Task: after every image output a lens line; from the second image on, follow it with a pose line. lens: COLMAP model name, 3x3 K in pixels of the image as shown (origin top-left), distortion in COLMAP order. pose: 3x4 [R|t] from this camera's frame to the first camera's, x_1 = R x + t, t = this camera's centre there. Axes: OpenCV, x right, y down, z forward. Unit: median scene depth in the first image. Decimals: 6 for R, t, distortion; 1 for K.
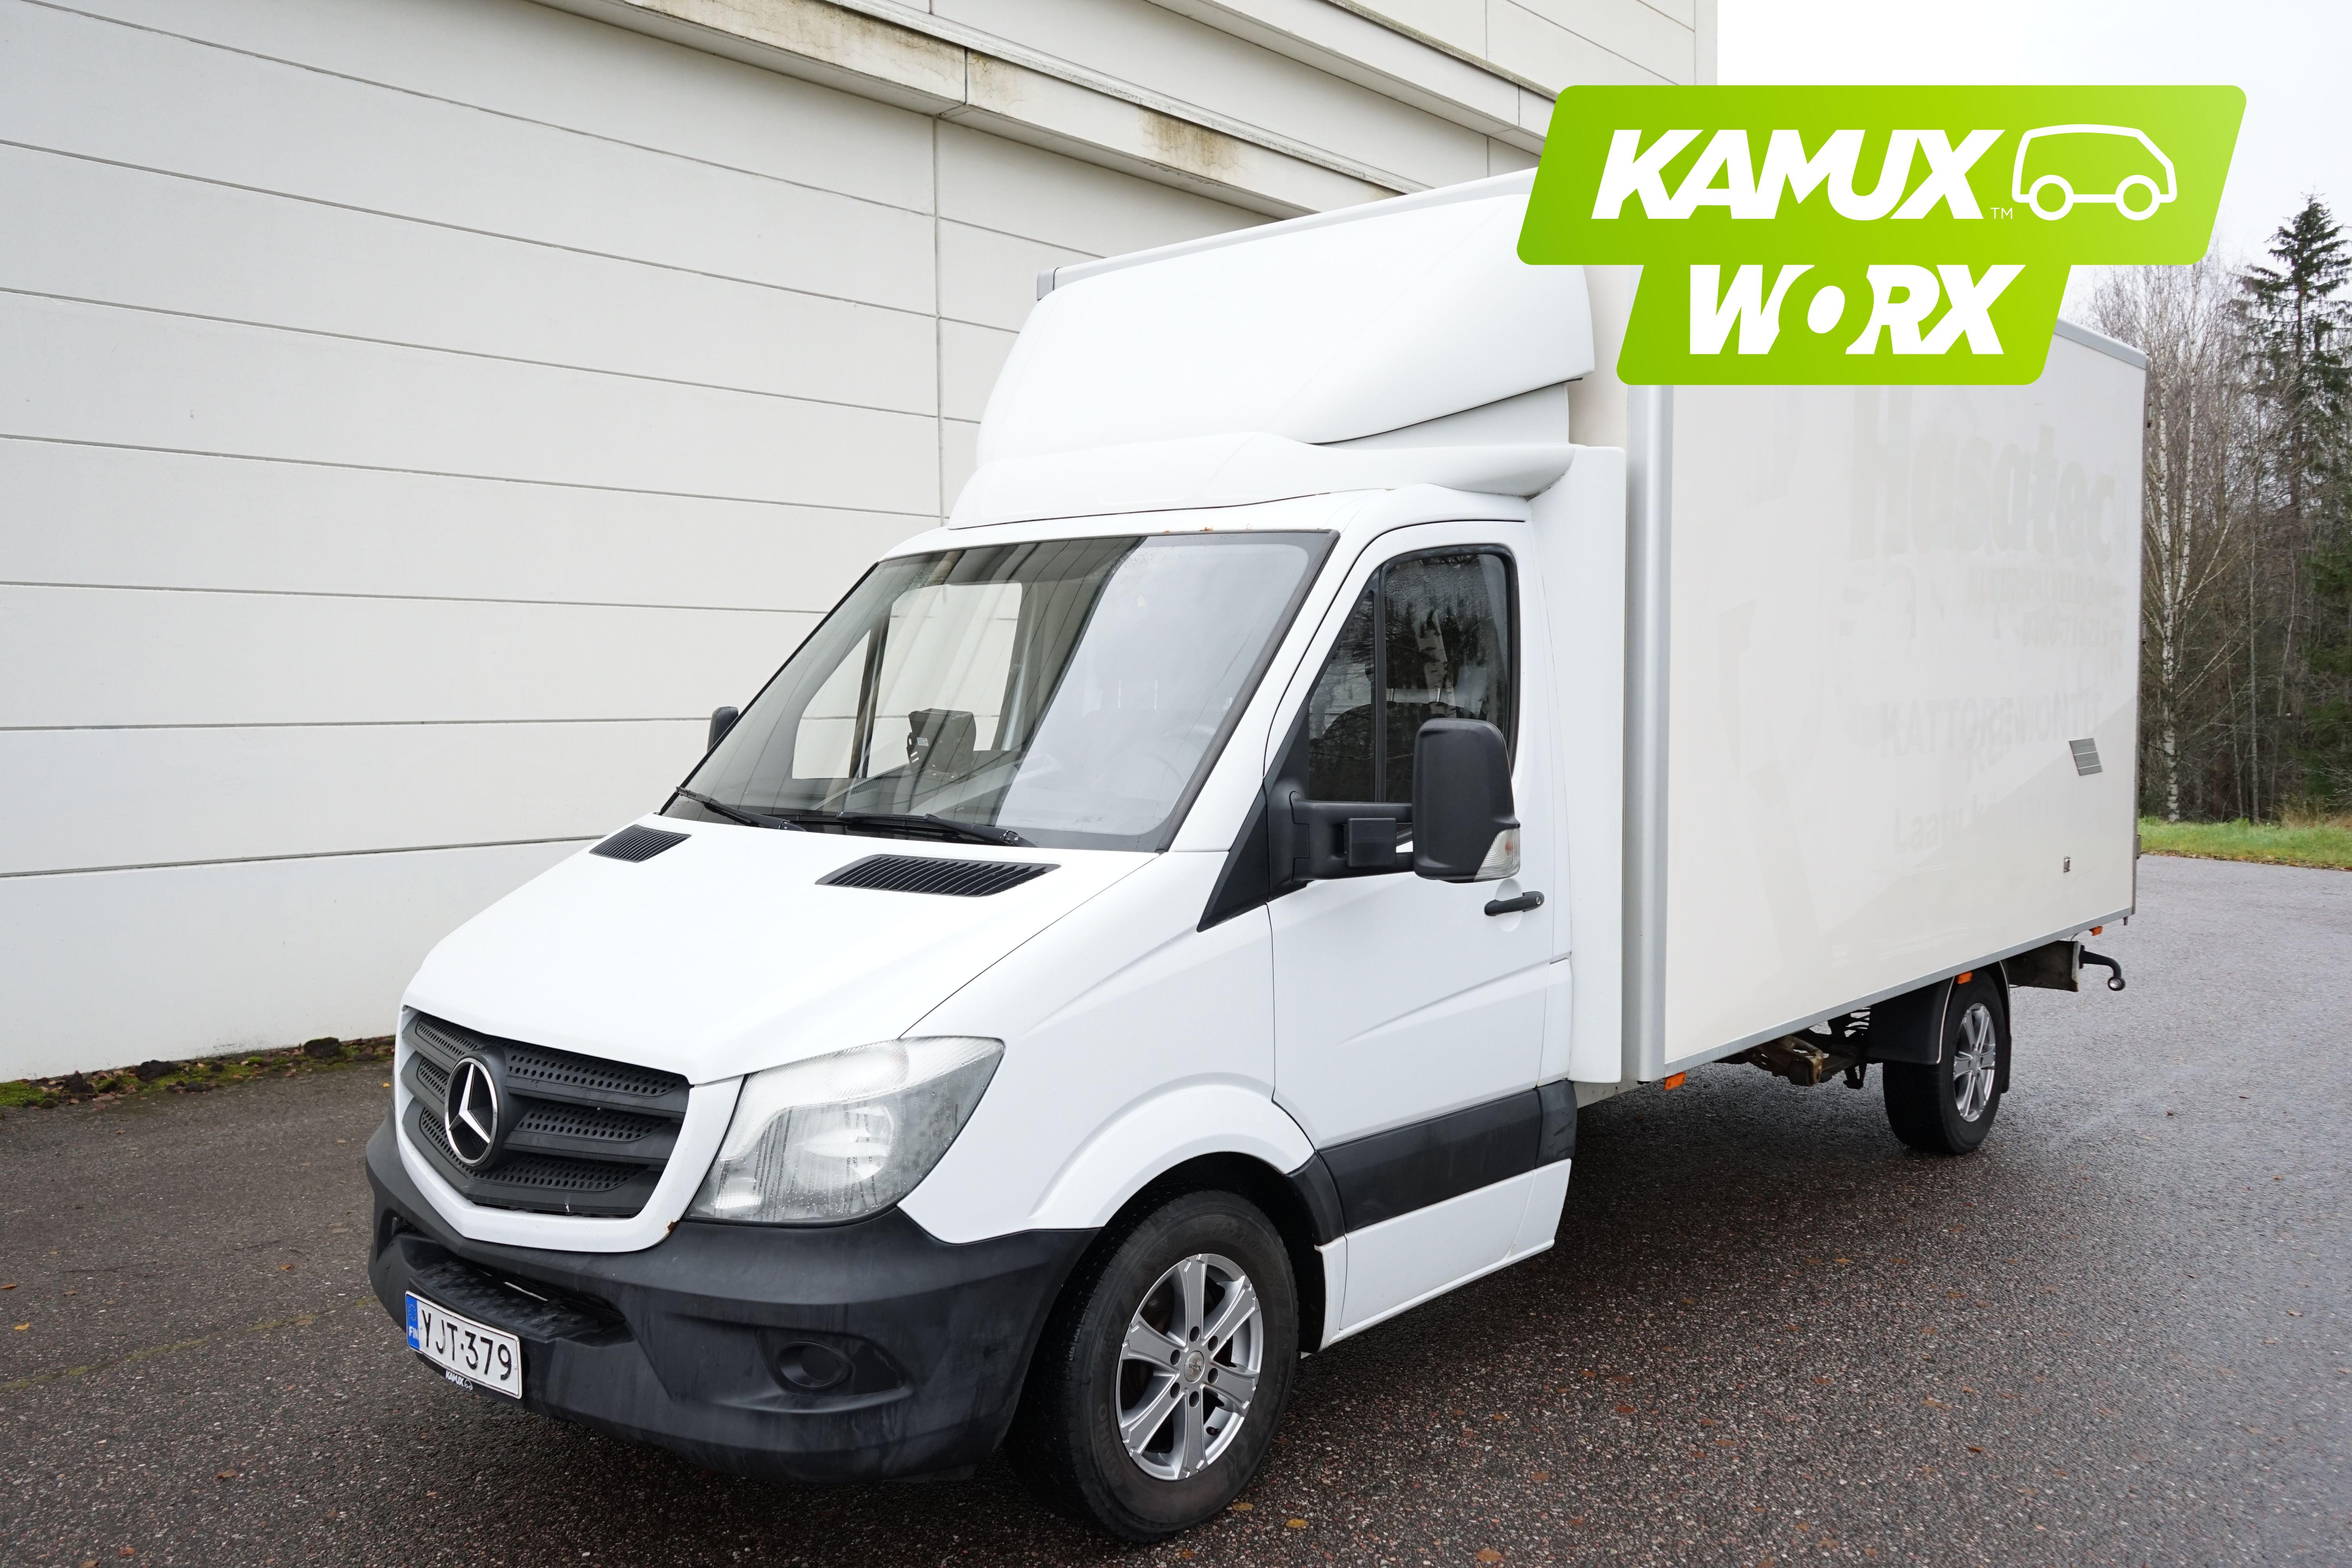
lens RADIAL K [[1866.9, 0, 1176.0], [0, 1866.9, 784.0], [0, 0, 1]] dist [-0.010581, 0.007756]
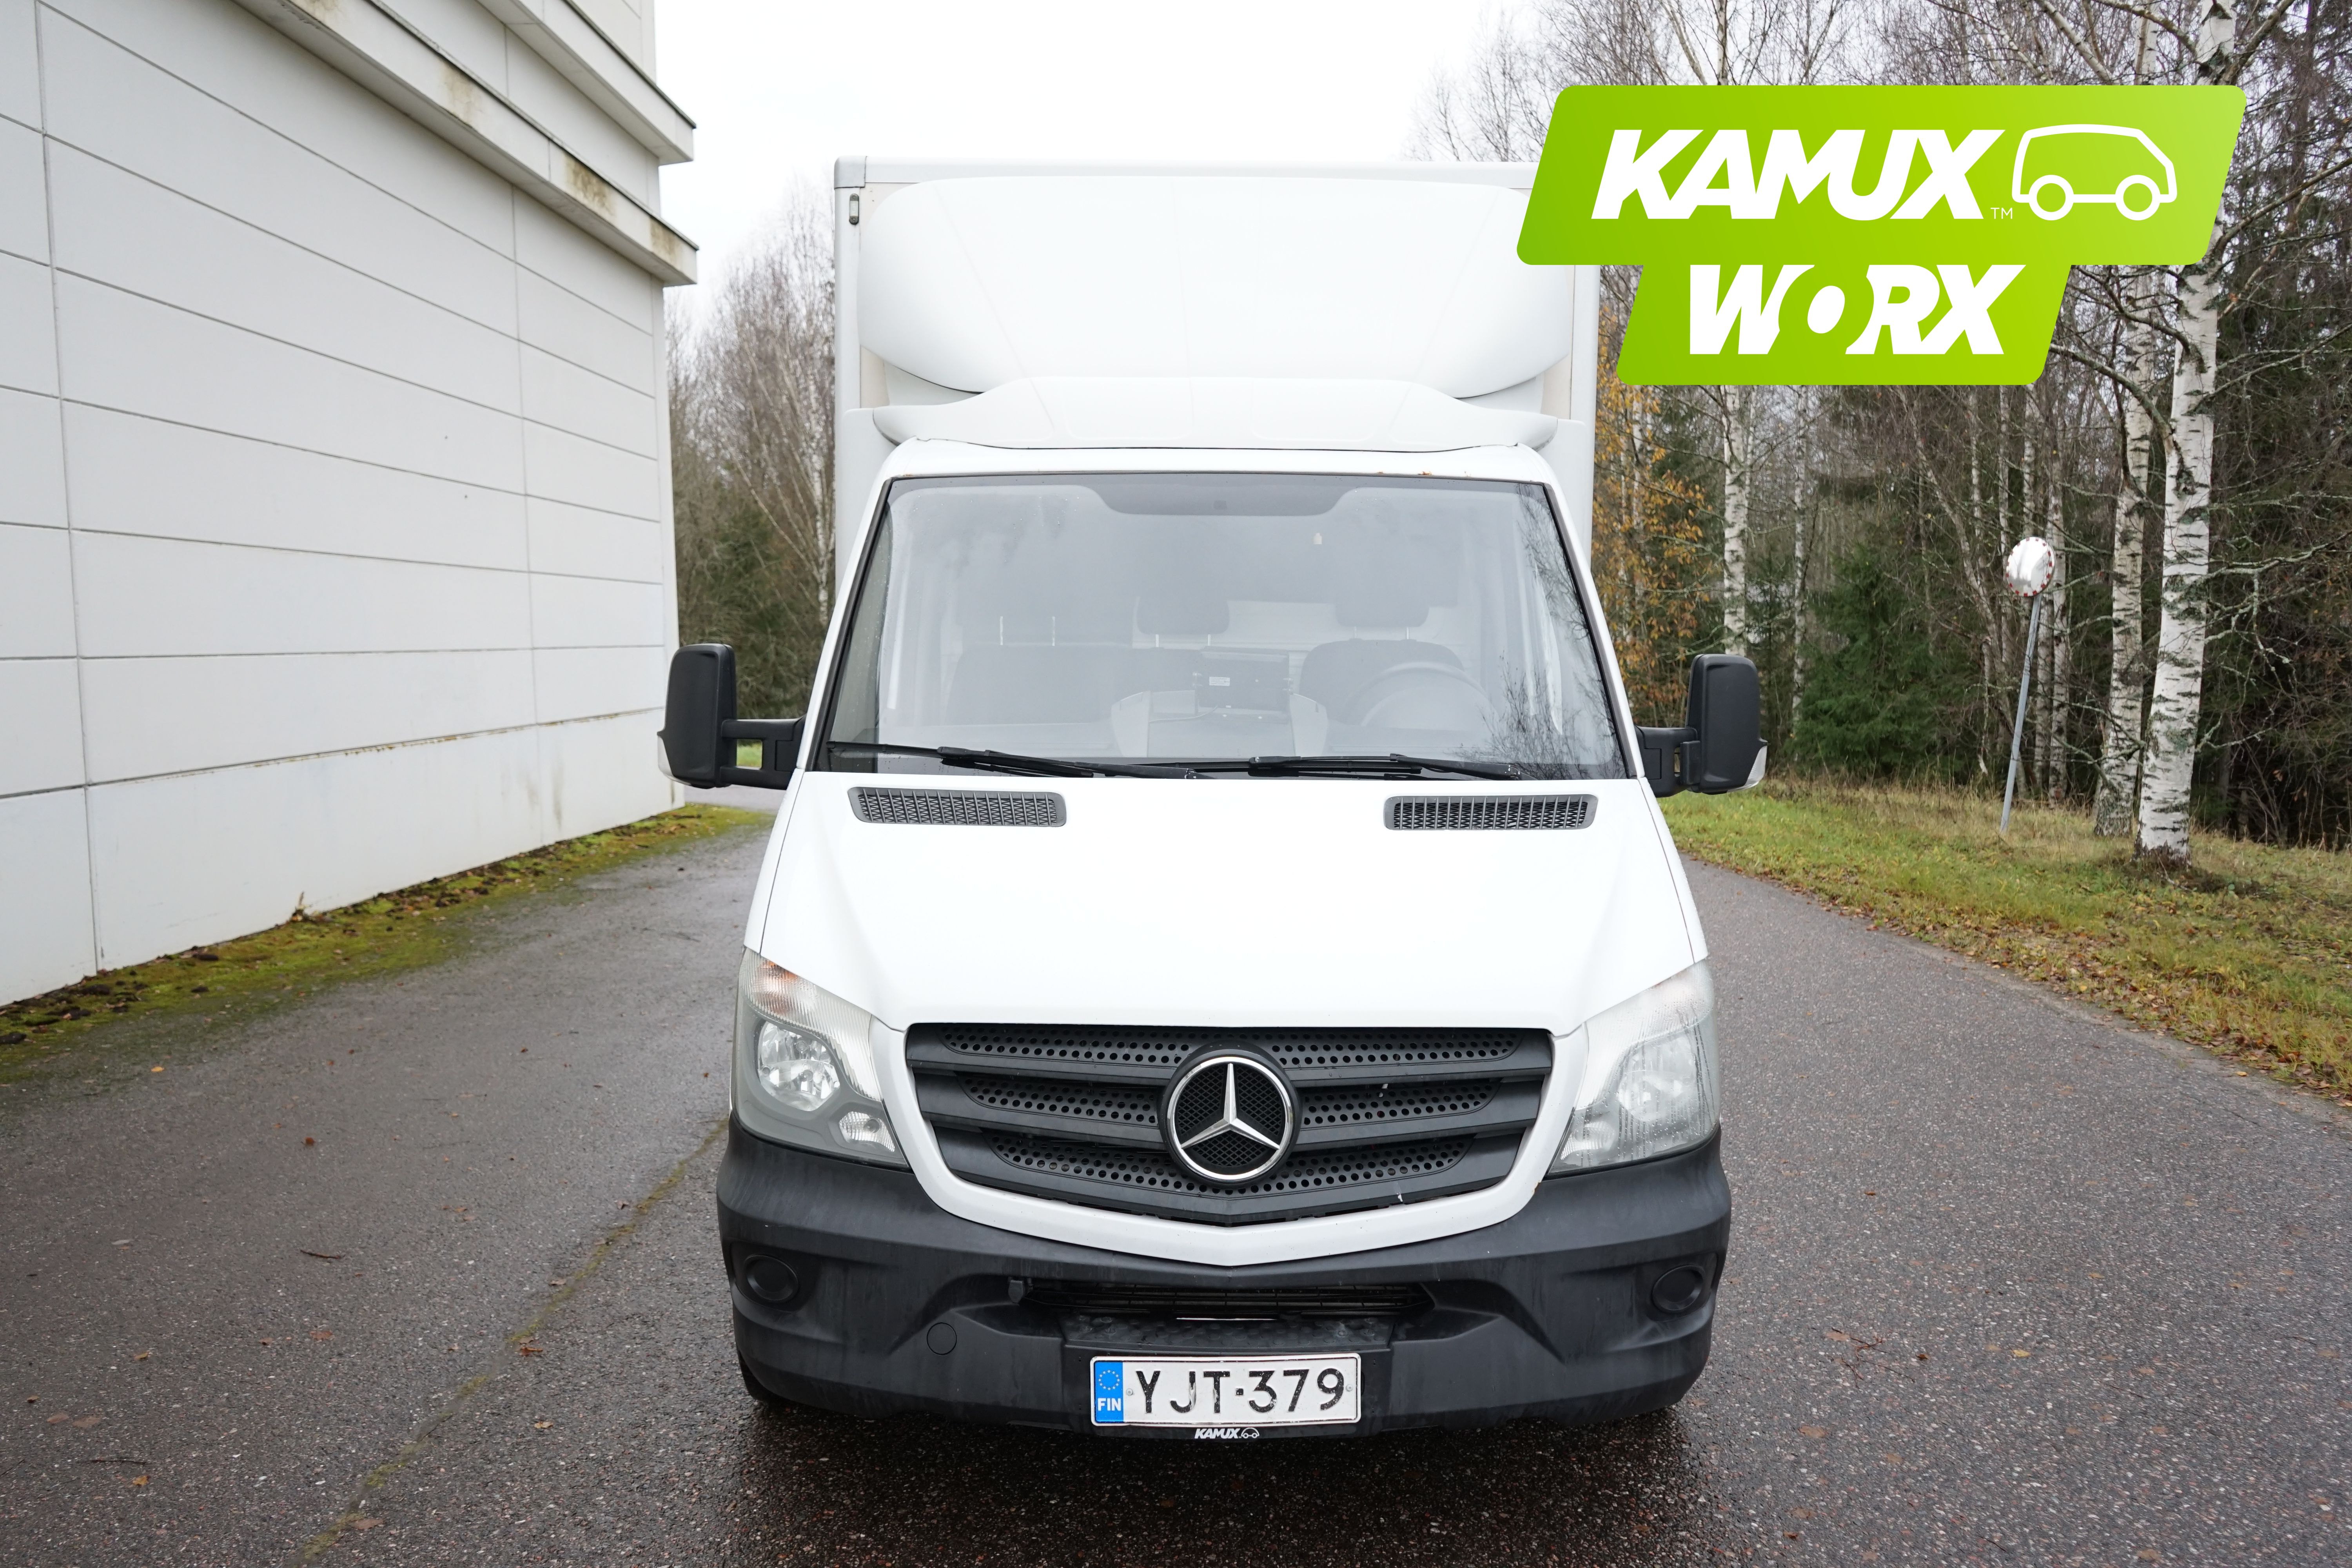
lens RADIAL K [[1866.9, 0, 1176.0], [0, 1866.9, 784.0], [0, 0, 1]] dist [-0.010581, 0.007756]
pose [[0.740097, -0.047936, 0.670790, -1.003150], [0.026419, 0.998759, 0.042225, -0.014135], [-0.671981, -0.013528, 0.740445, 0.404934]]
